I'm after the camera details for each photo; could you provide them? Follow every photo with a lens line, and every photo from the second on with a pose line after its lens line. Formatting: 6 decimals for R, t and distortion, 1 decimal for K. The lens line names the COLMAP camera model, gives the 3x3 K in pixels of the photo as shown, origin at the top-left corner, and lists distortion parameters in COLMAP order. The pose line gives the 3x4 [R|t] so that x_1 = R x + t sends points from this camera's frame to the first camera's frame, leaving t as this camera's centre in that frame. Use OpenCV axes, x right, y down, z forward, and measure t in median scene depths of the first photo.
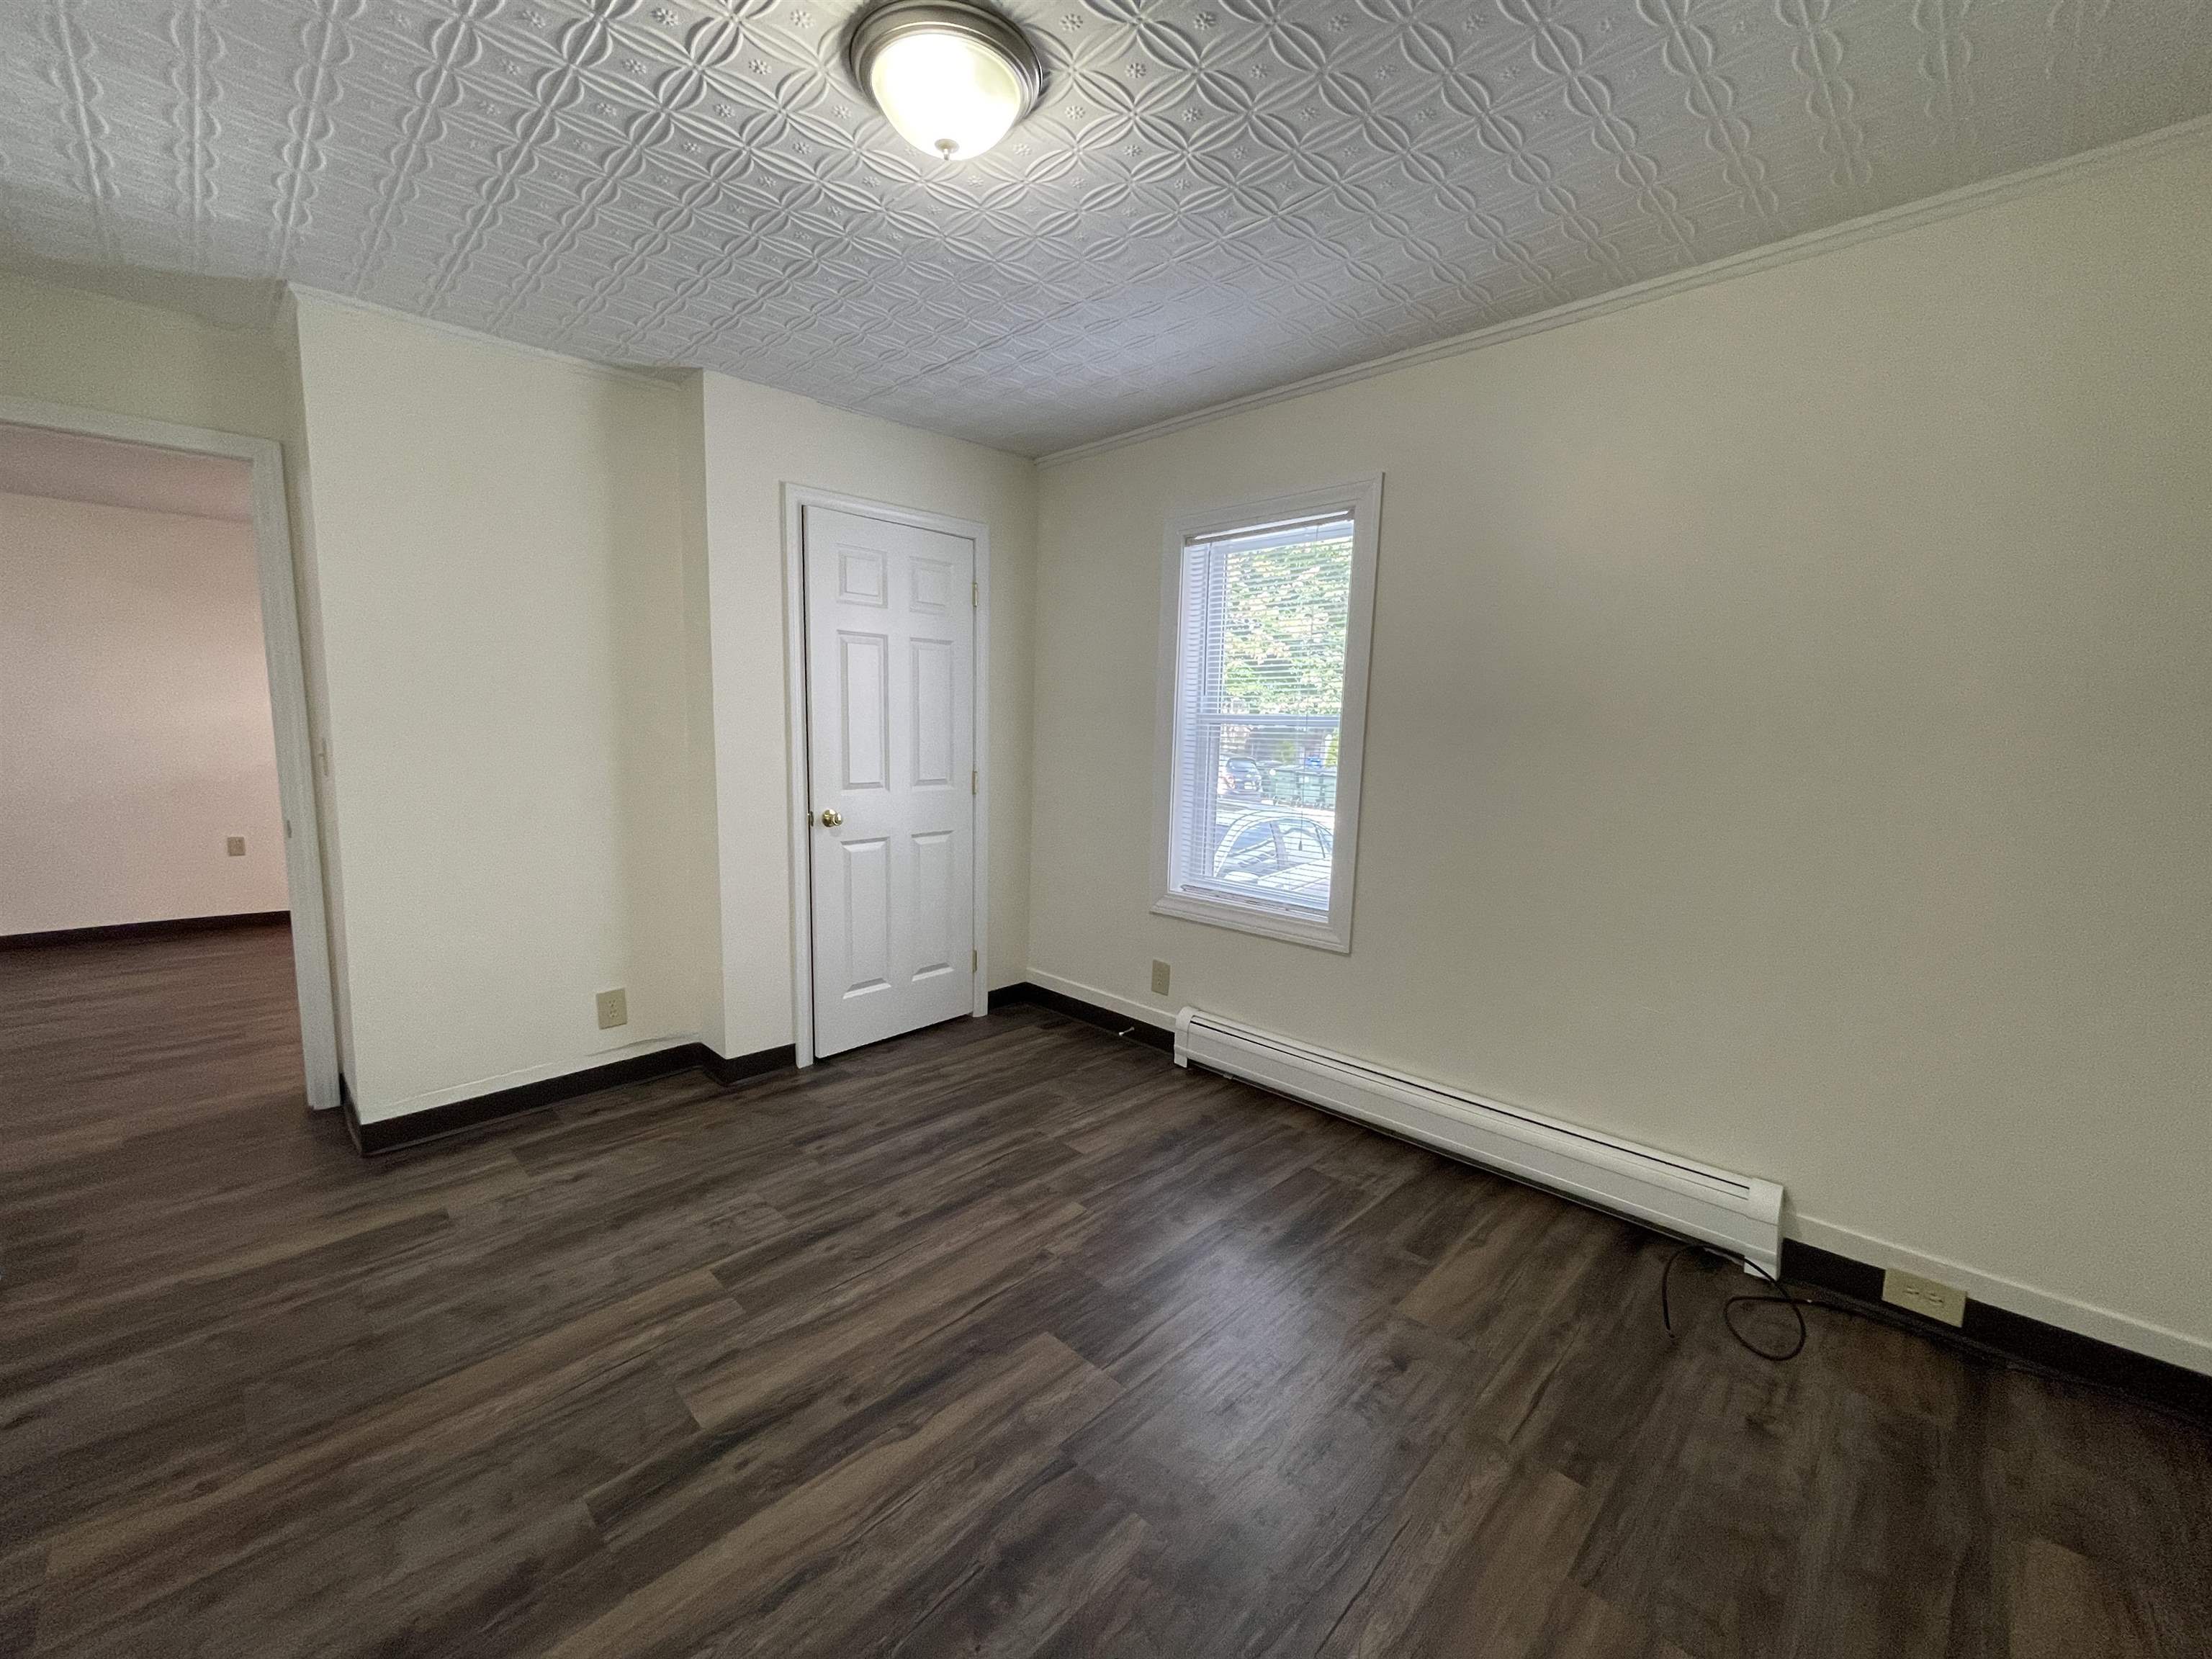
lens RADIAL K [[904.5, 0, 1100.4], [0, 904.5, 835.8], [0, 0, 1]] dist [-0.020692, 0.014589]
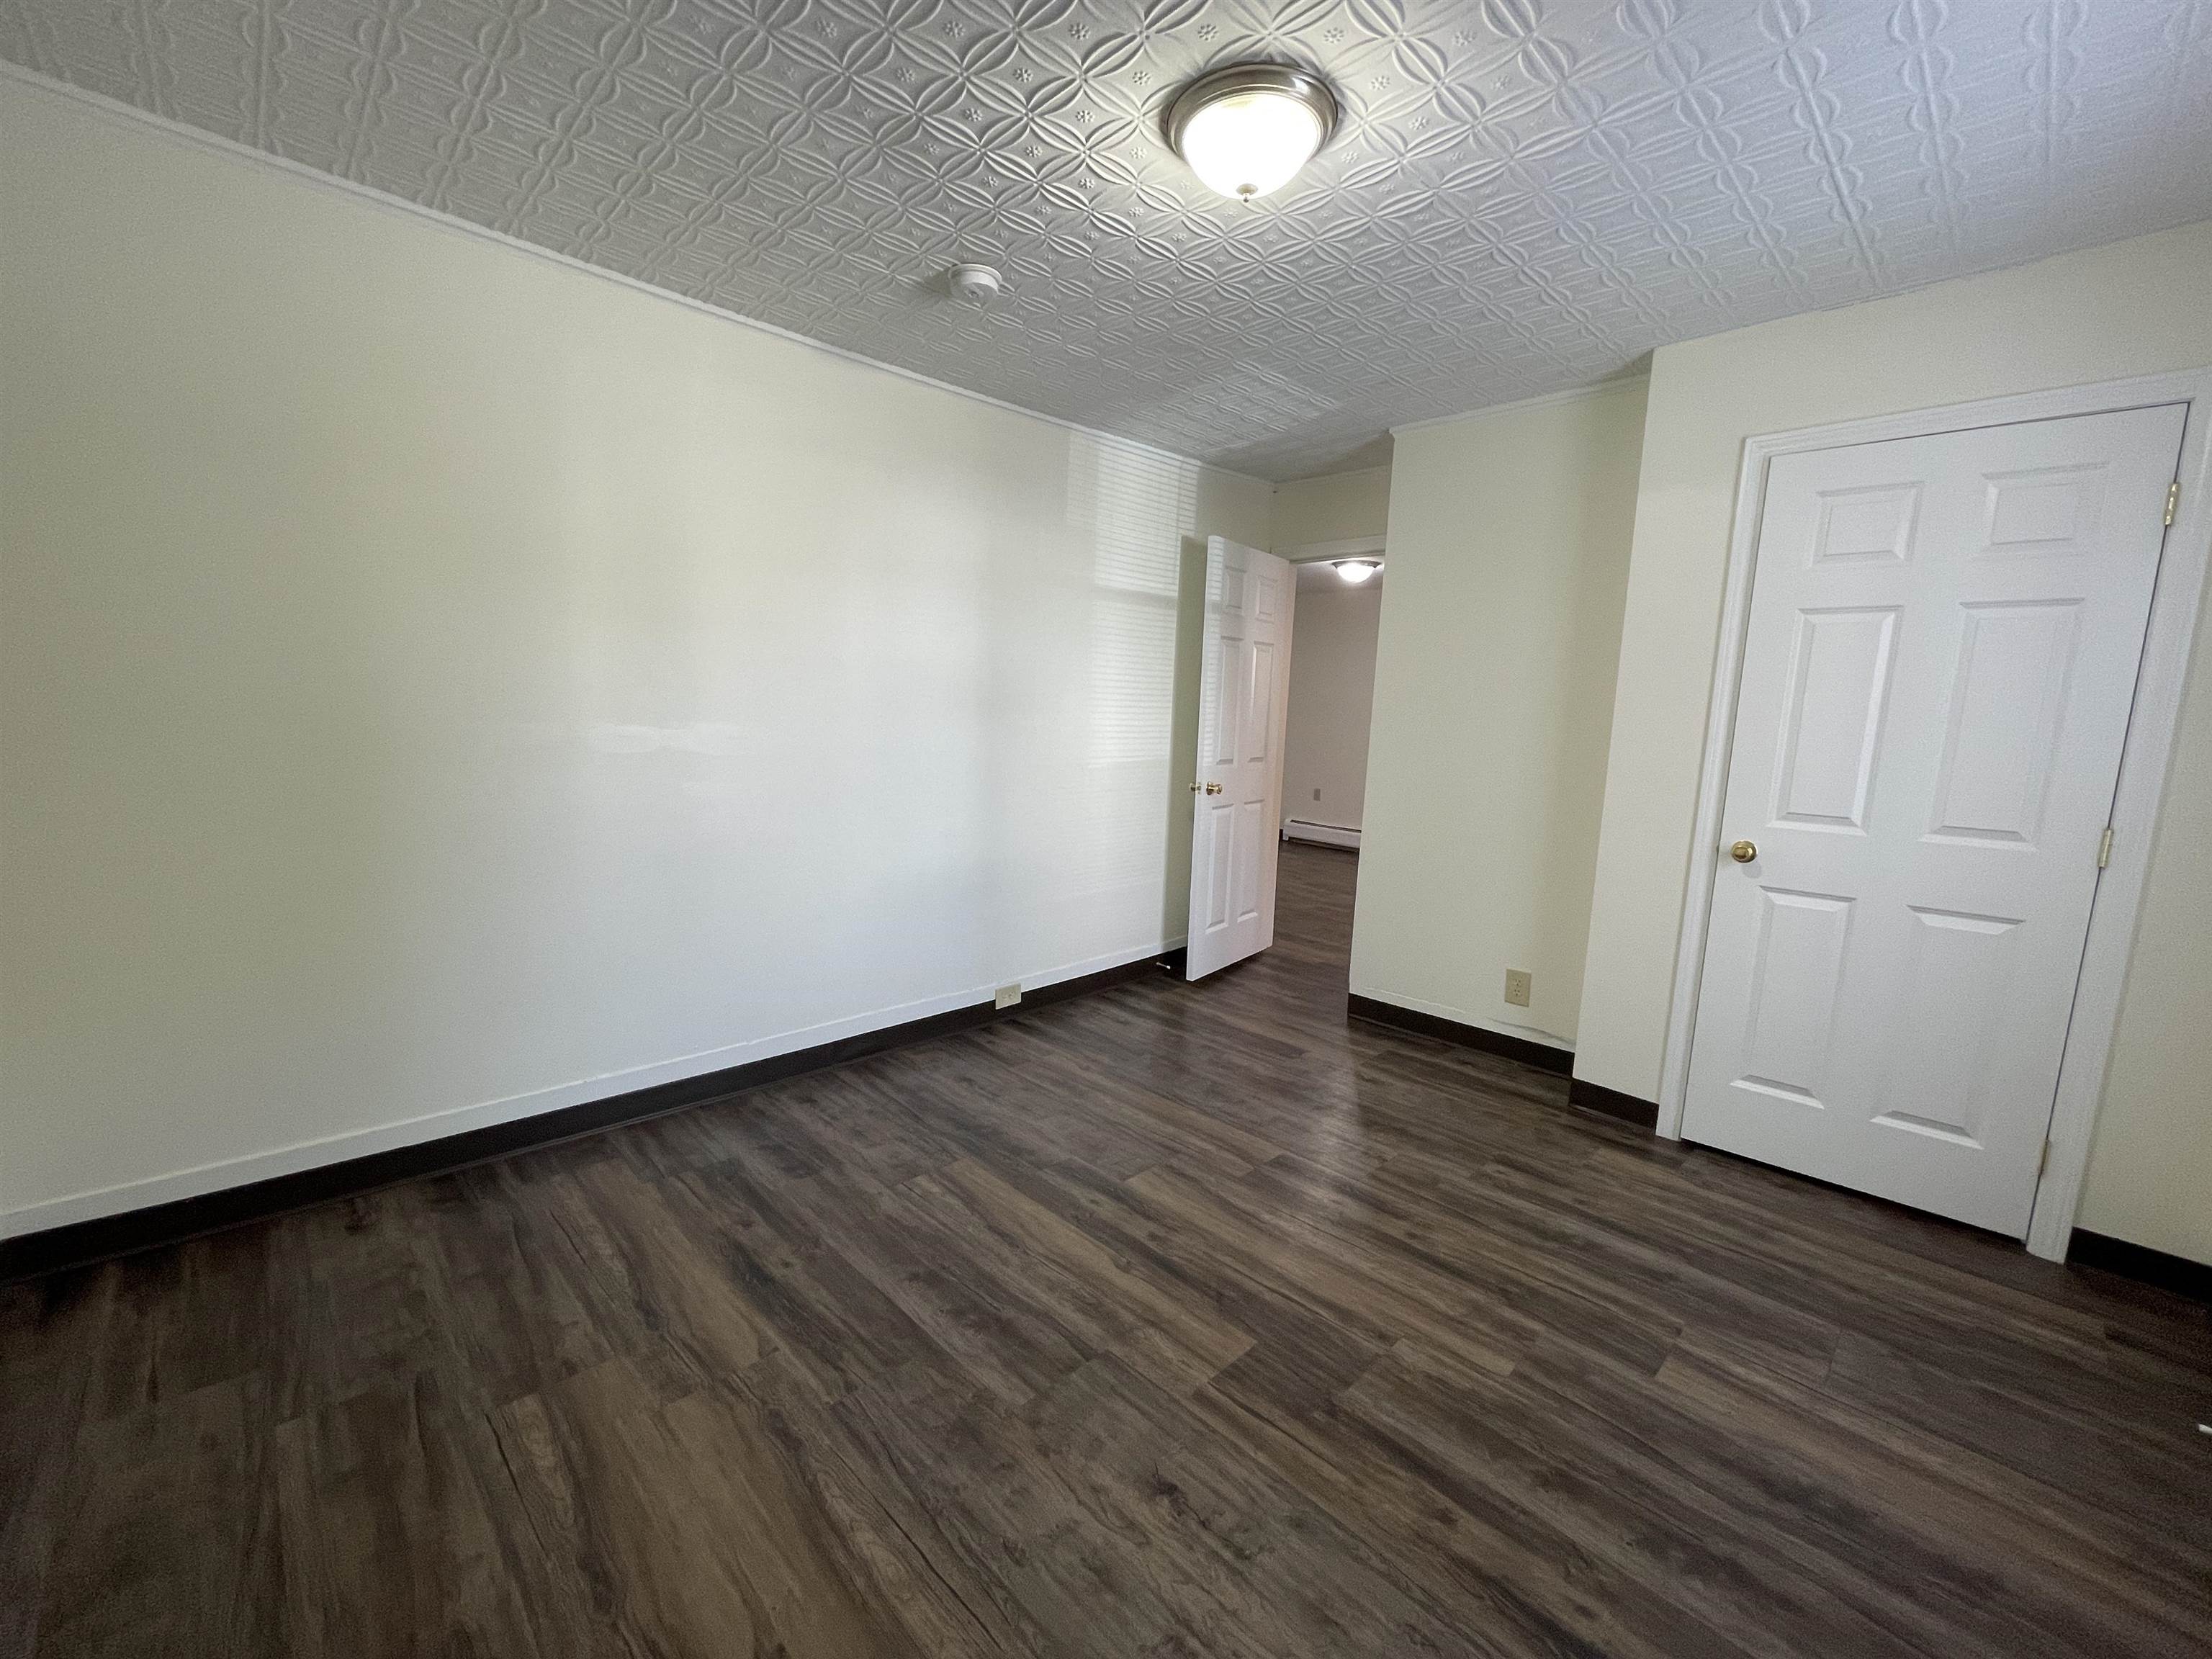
lens RADIAL K [[904.5, 0, 1100.4], [0, 904.5, 835.8], [0, 0, 1]] dist [-0.020692, 0.014589]
pose [[-0.018573, 0.133322, -0.990899, 0.688512], [-0.164303, 0.977189, 0.134557, -0.066782], [0.986235, 0.165306, 0.003756, 0.620520]]
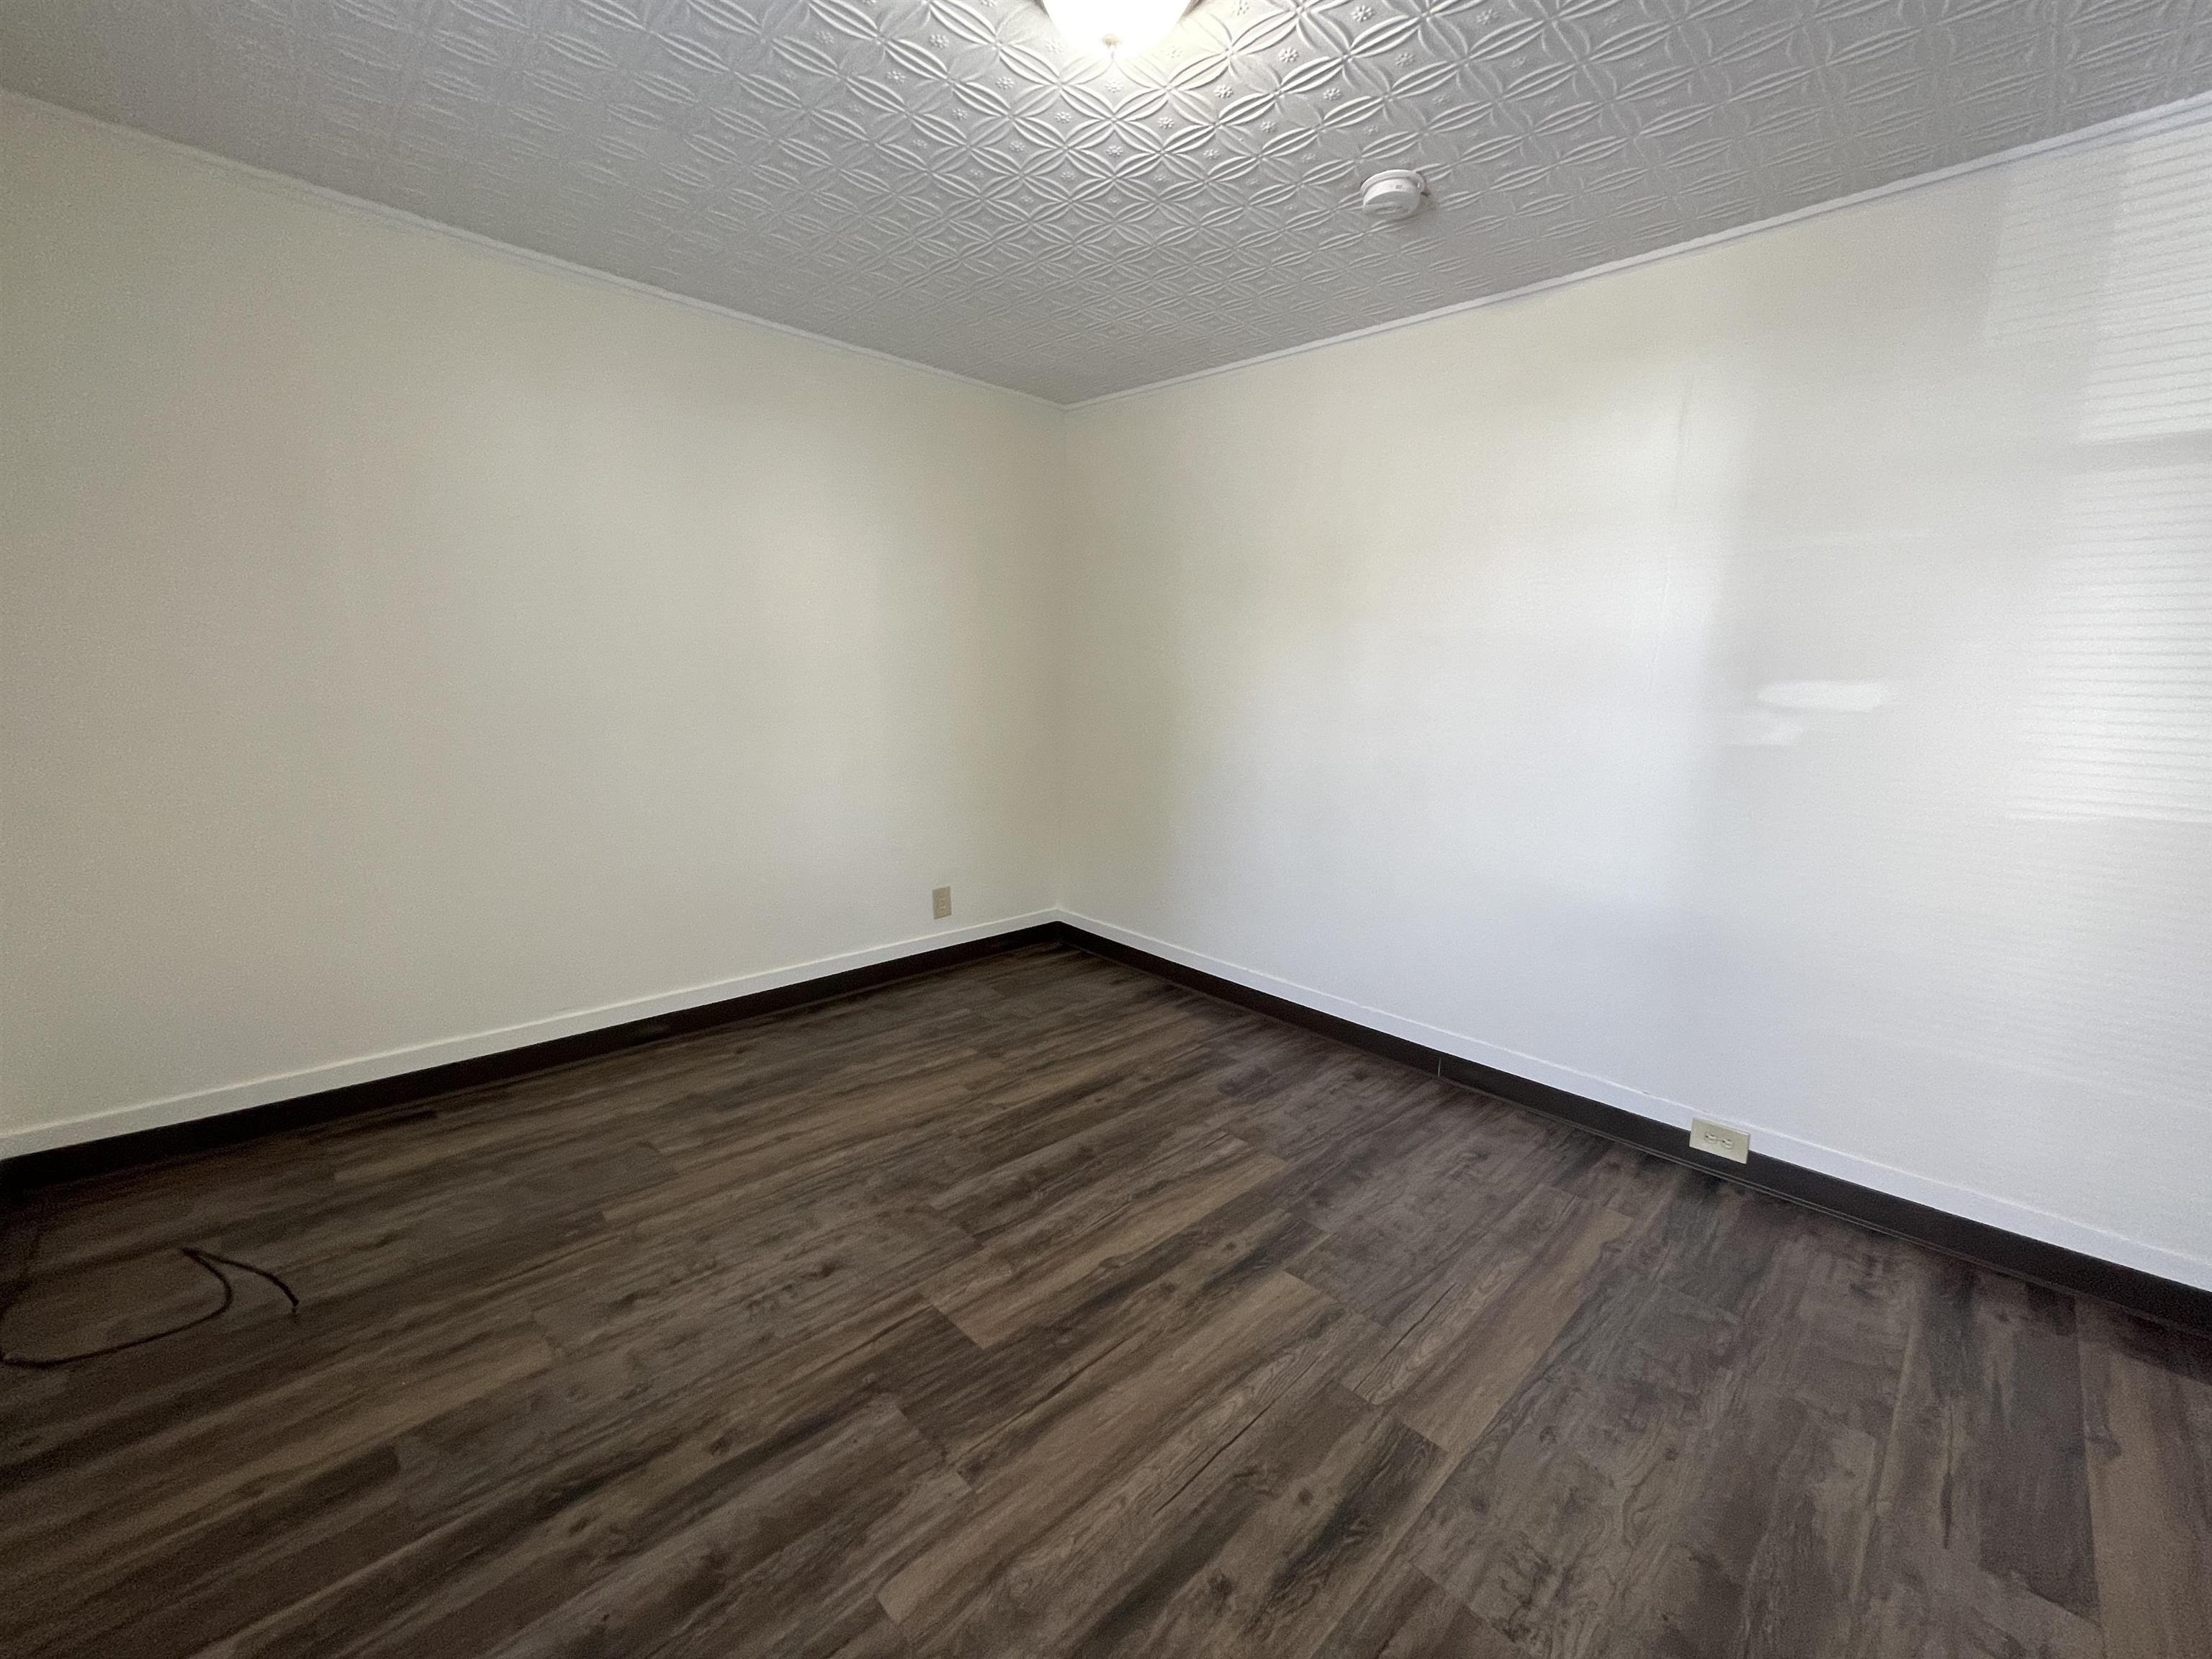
lens RADIAL K [[904.5, 0, 1100.4], [0, 904.5, 835.8], [0, 0, 1]] dist [-0.020692, 0.014589]
pose [[-0.999018, -0.043839, 0.006474, -0.132975], [-0.039763, 0.951277, 0.305764, -0.172534], [-0.019563, 0.305206, -0.952085, 1.412160]]
